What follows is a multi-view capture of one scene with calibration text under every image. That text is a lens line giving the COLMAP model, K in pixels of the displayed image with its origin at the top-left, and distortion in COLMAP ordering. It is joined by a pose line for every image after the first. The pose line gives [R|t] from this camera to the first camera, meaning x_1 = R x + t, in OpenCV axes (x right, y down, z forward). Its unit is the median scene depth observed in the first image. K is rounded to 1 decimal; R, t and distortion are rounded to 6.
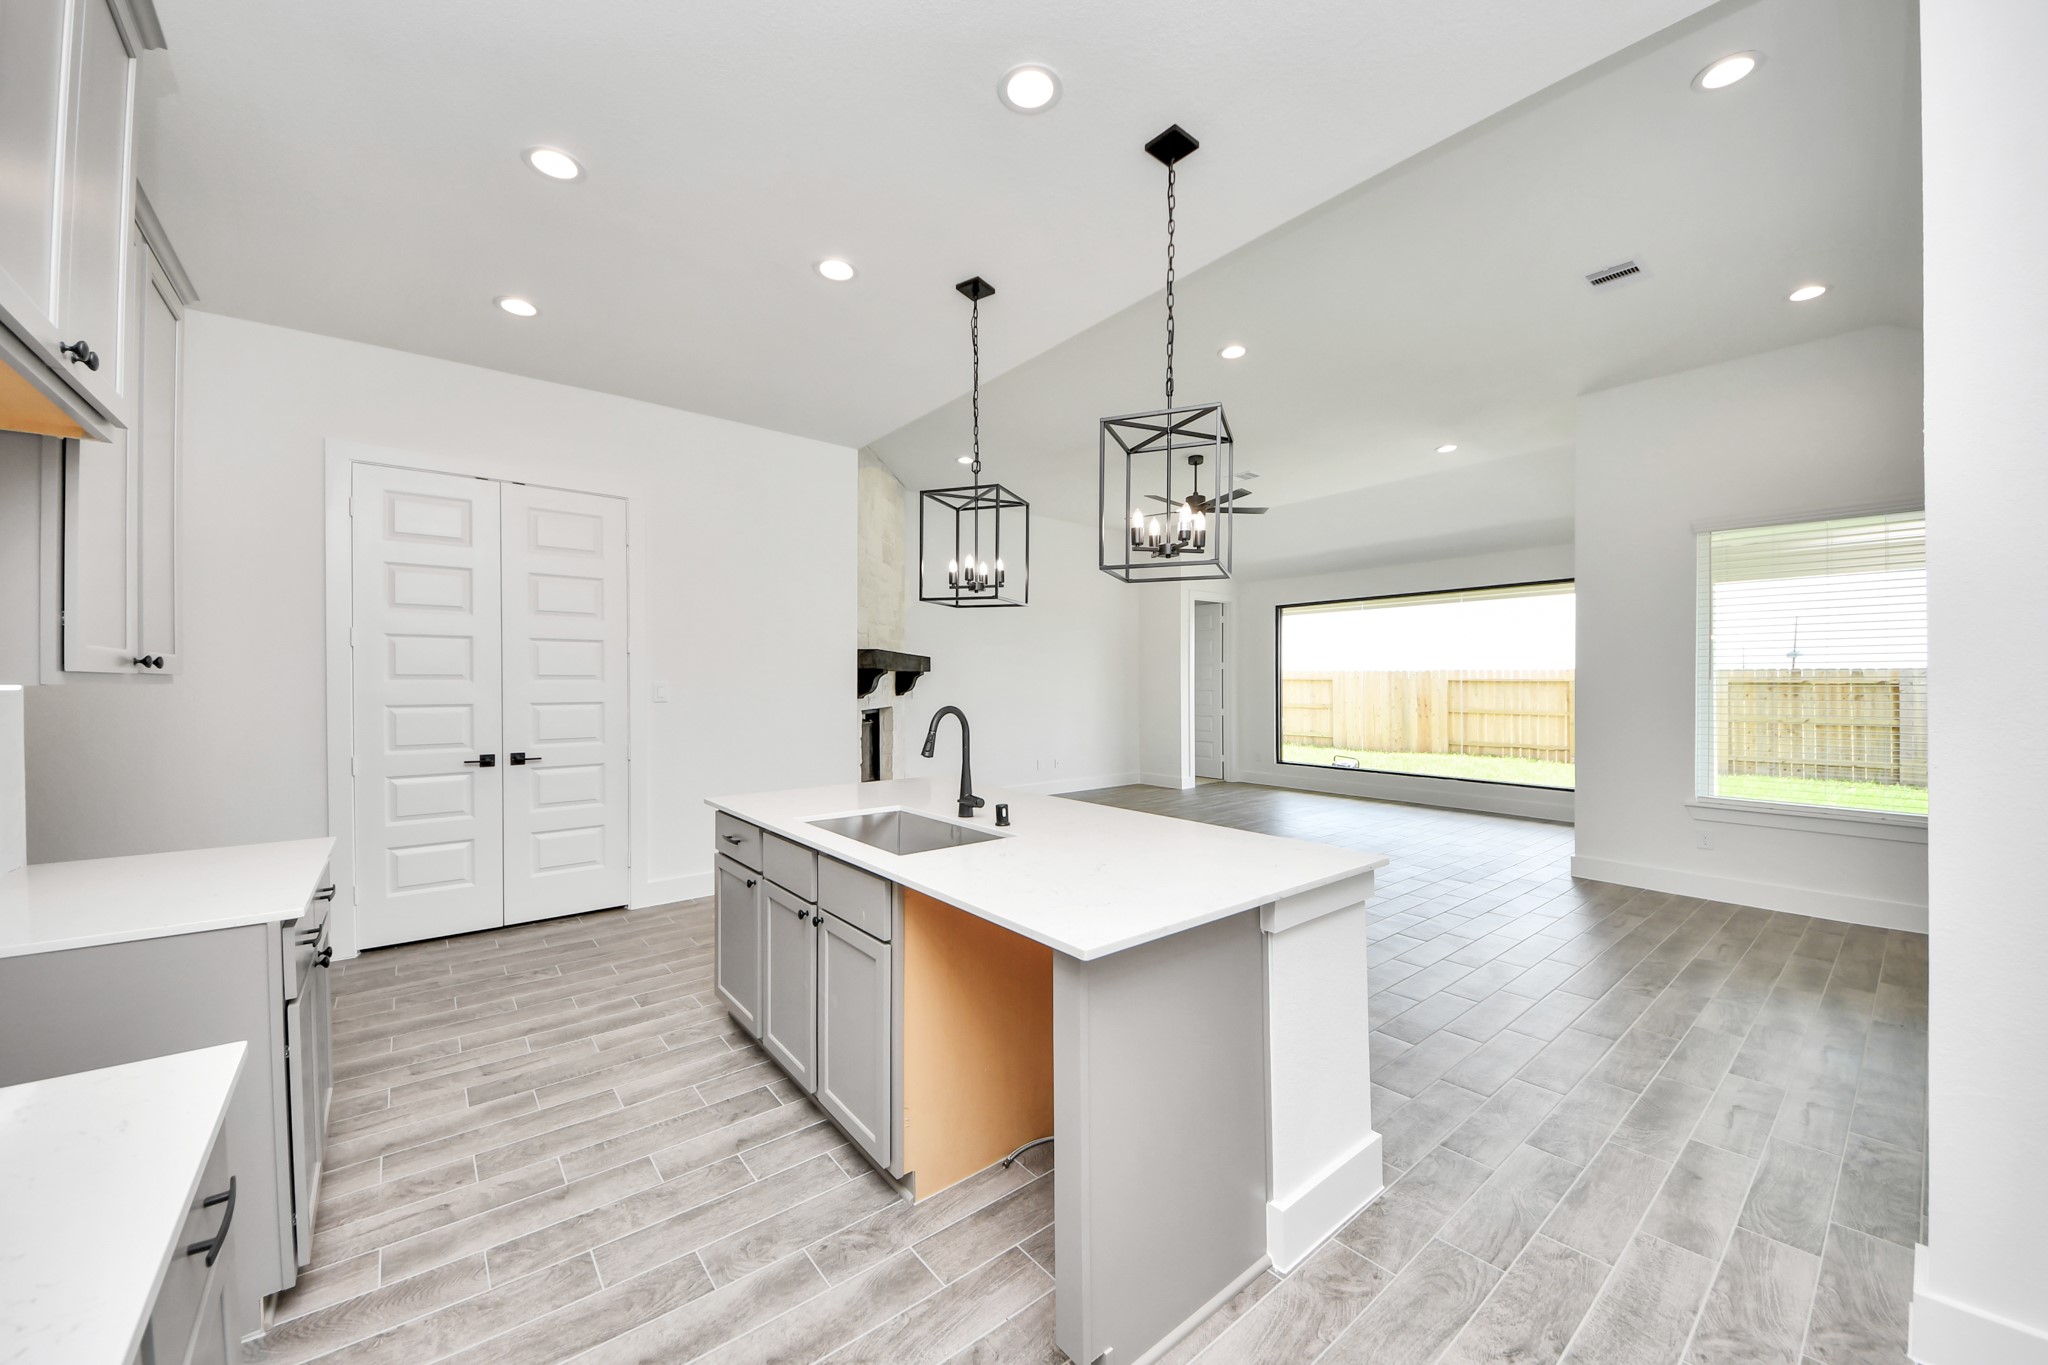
lens RADIAL K [[751.0, 0, 1028.2], [0, 751.0, 687.6], [0, 0, 1]] dist [0.020365, -0.020770]
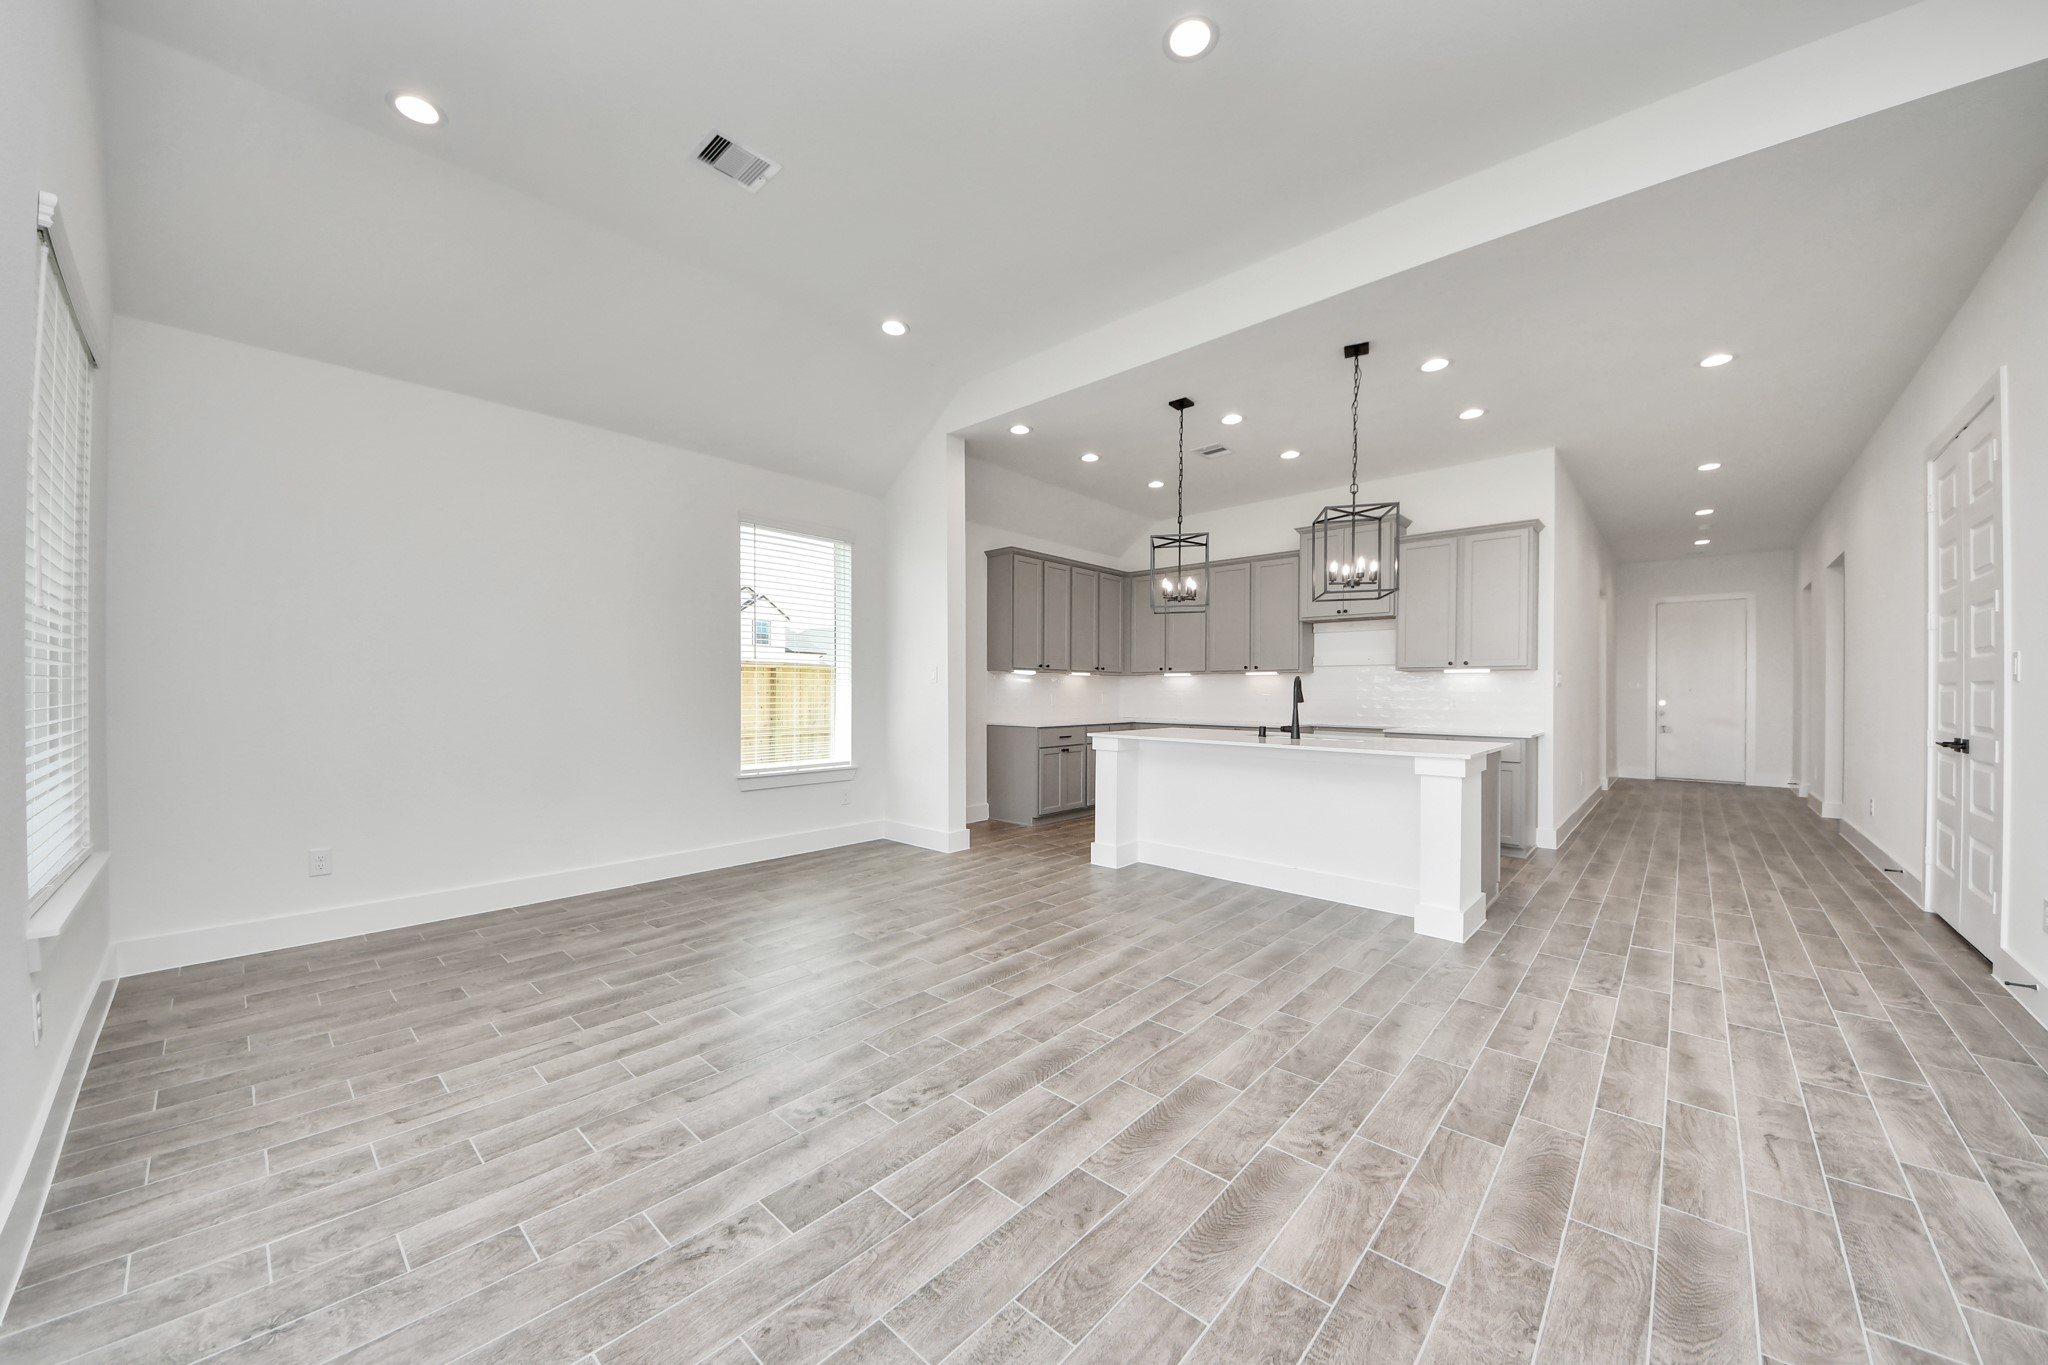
lens RADIAL K [[730.0, 0, 1018.5], [0, 730.0, 689.6], [0, 0, 1]] dist [0.006895, -0.008860]
pose [[-0.990124, -0.004423, -0.140122, 0.701315], [-0.005305, 0.999968, 0.005926, 0.040250], [0.140092, 0.006611, -0.990116, 2.251018]]
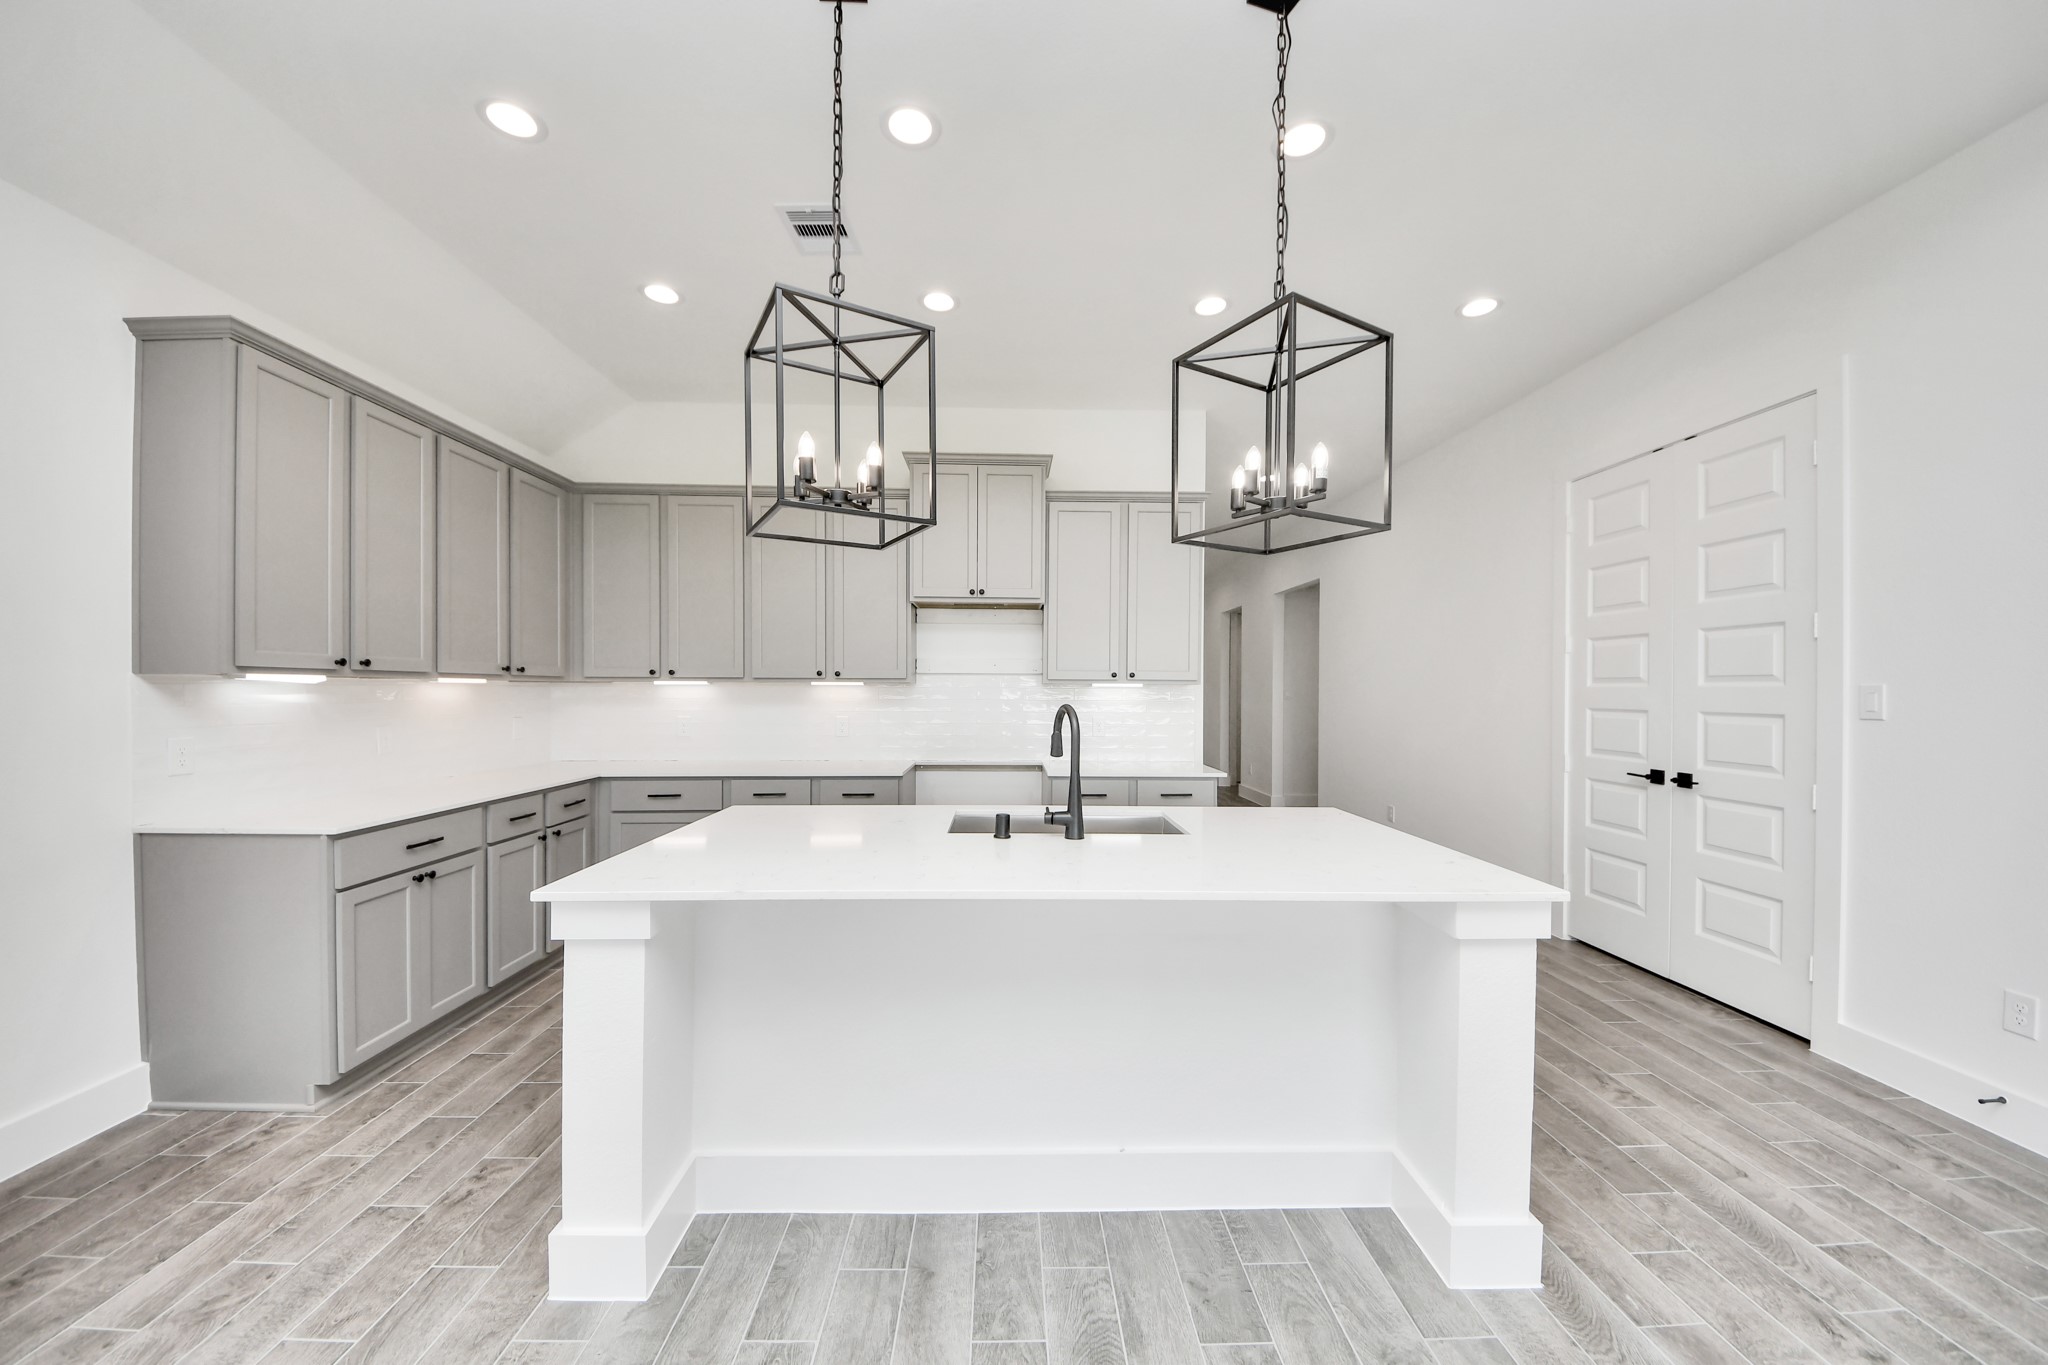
lens RADIAL K [[730.0, 0, 1018.5], [0, 730.0, 689.6], [0, 0, 1]] dist [0.006895, -0.008860]
pose [[-0.614676, -0.002375, -0.788776, 0.515294], [-0.011370, 0.999918, 0.005850, -0.001183], [0.788697, 0.012564, -0.614653, 1.239641]]
